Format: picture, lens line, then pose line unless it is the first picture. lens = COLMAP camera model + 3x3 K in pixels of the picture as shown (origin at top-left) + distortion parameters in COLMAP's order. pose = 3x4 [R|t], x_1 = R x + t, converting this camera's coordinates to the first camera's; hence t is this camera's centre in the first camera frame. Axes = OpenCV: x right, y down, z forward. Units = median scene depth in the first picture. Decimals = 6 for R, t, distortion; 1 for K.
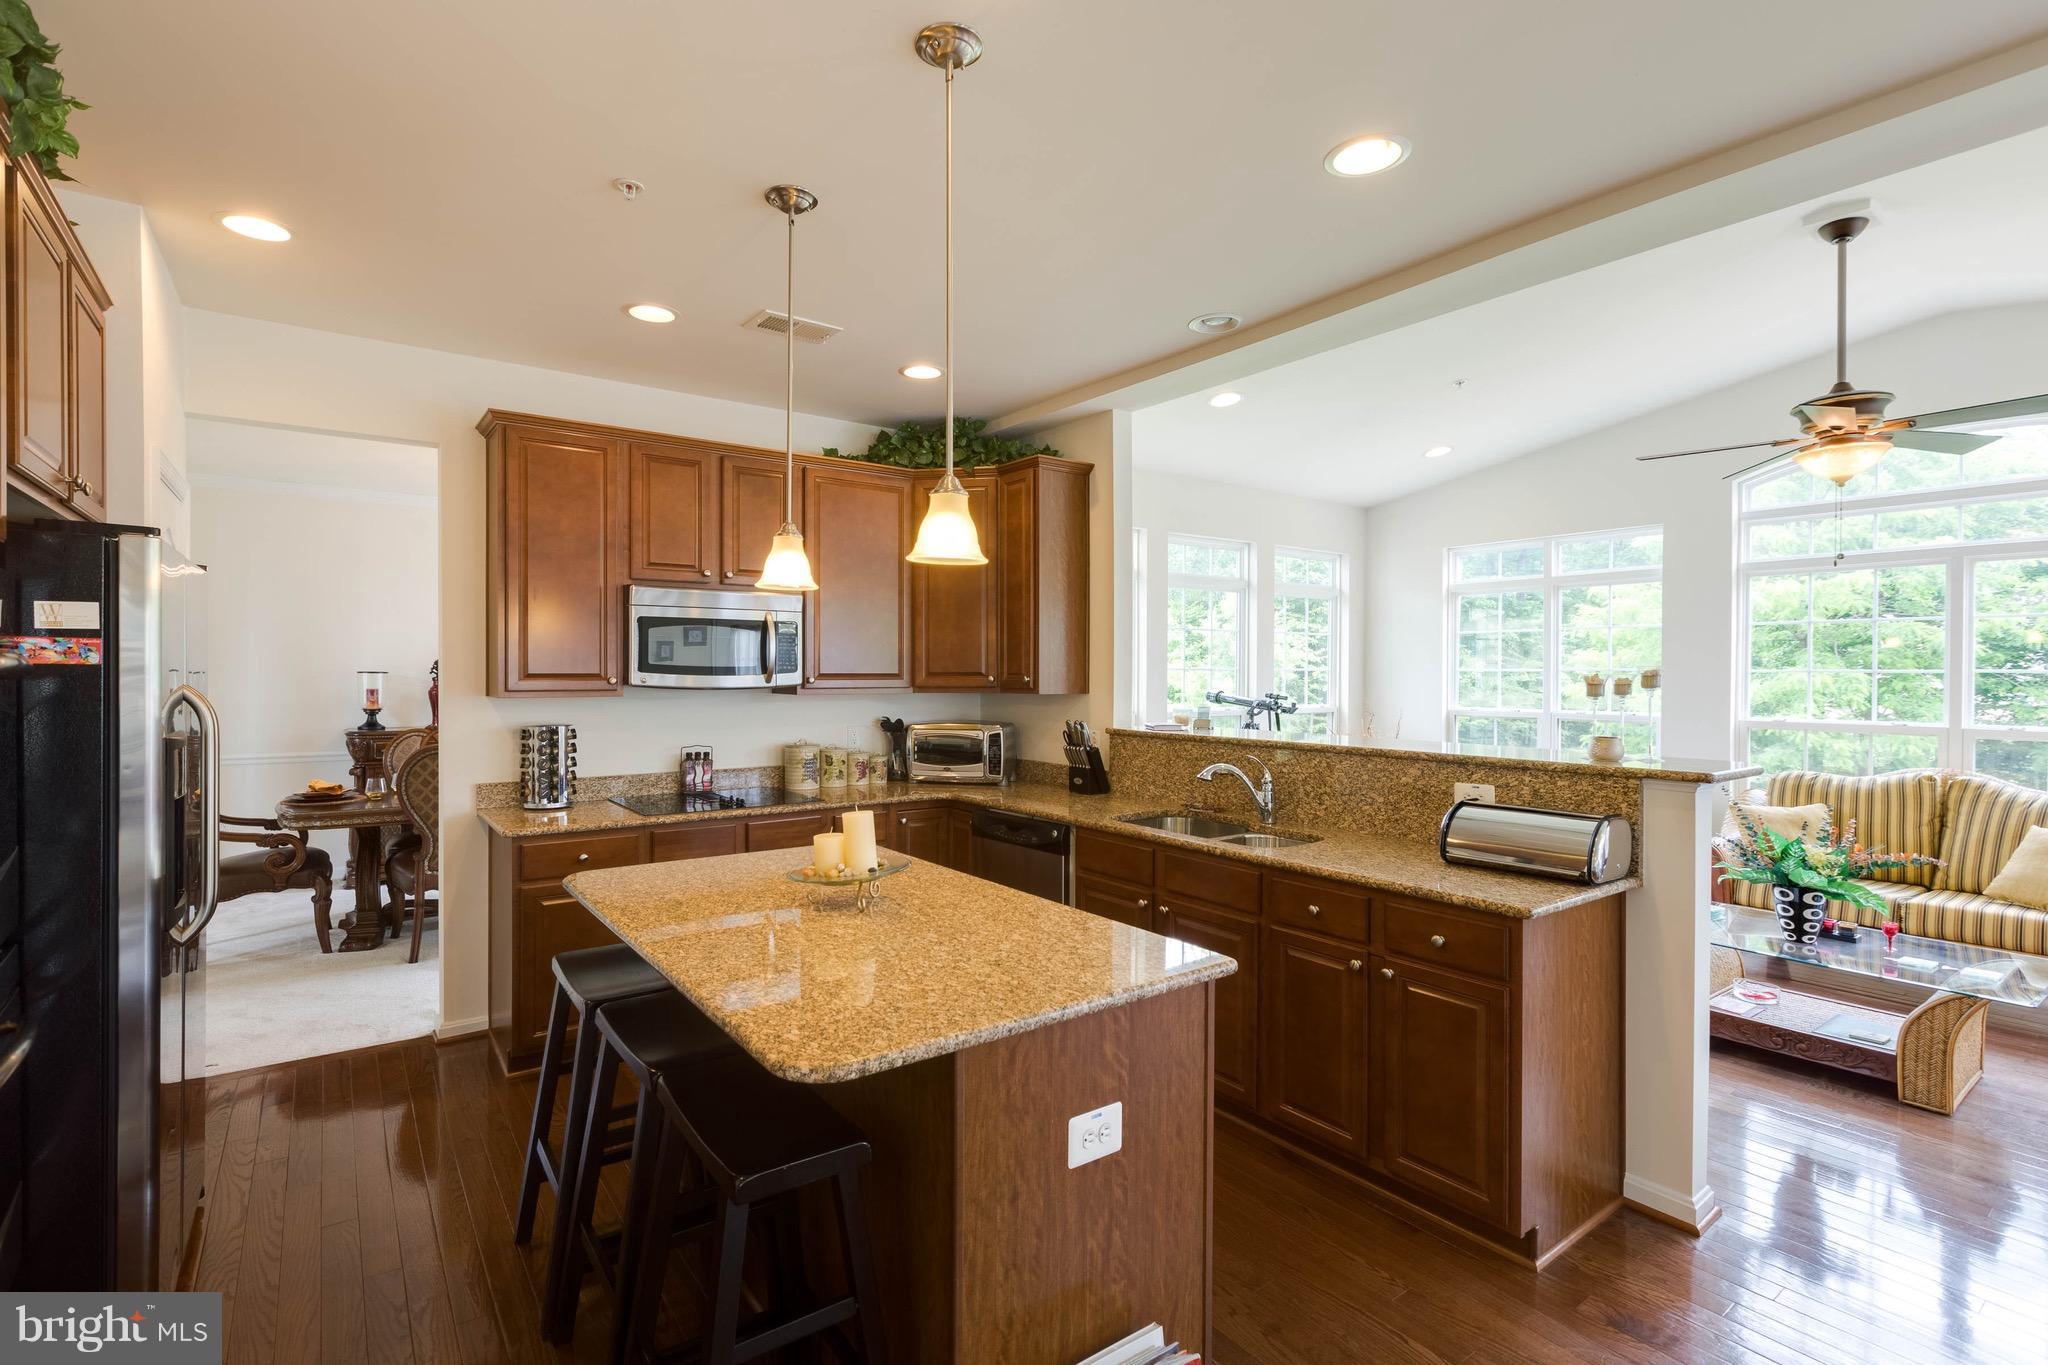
lens RADIAL K [[937.5, 0, 1014.2], [0, 937.5, 677.5], [0, 0, 1]] dist [0.009415, 0.000245]
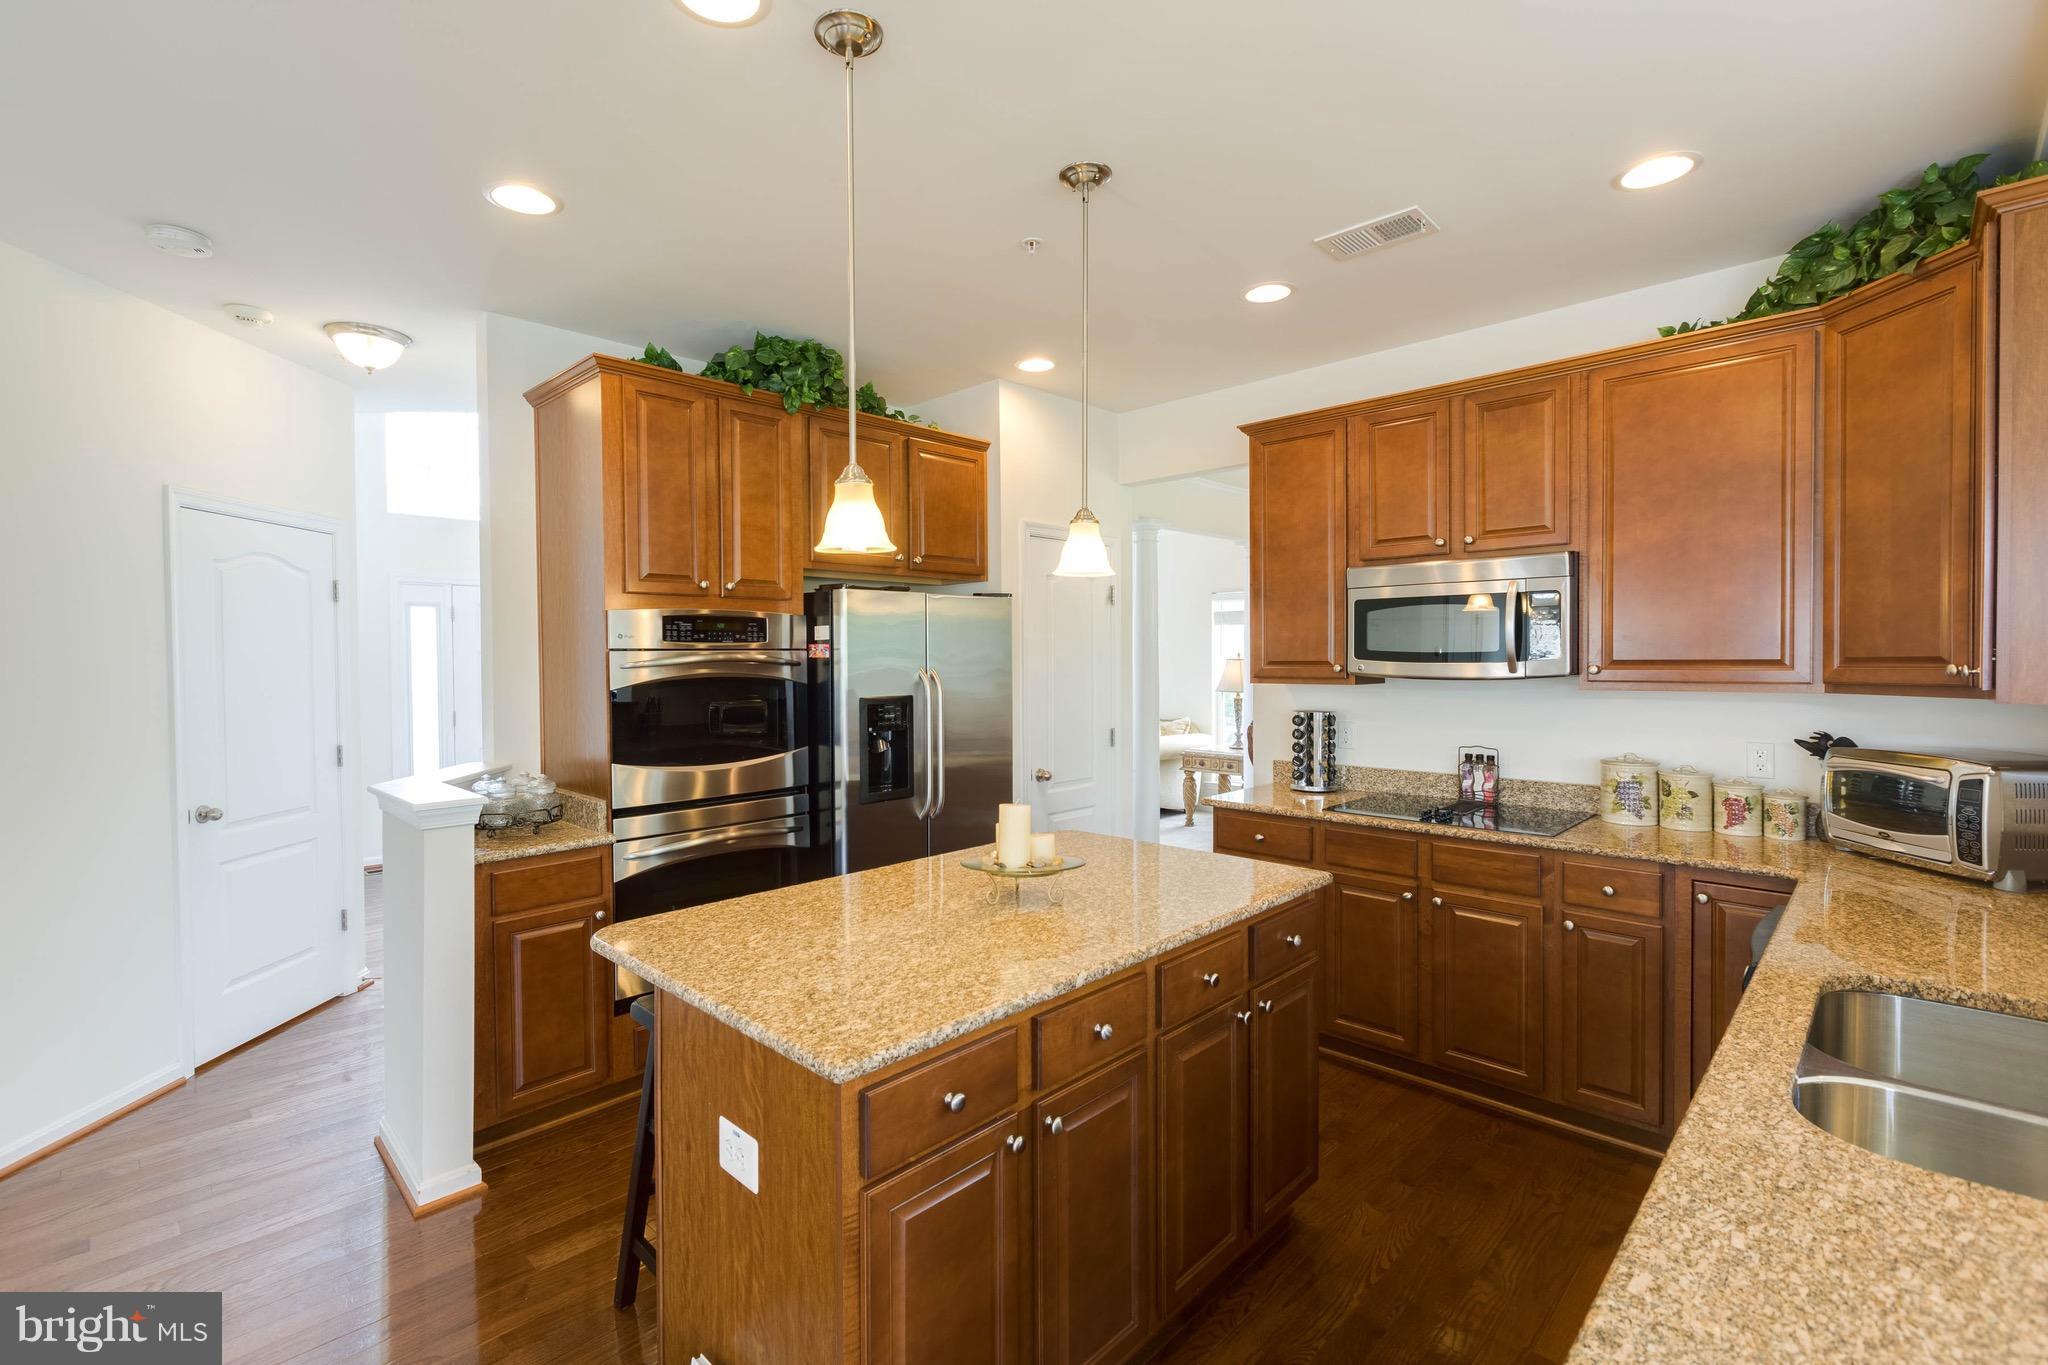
lens RADIAL K [[937.5, 0, 1009.9], [0, 937.5, 675.4], [0, 0, 1]] dist [0.009415, 0.000245]
pose [[0.164936, 0.011773, -0.986234, 0.447472], [-0.002019, 0.999931, 0.011599, 0.000175], [0.986302, 0.000078, 0.164948, 0.475852]]
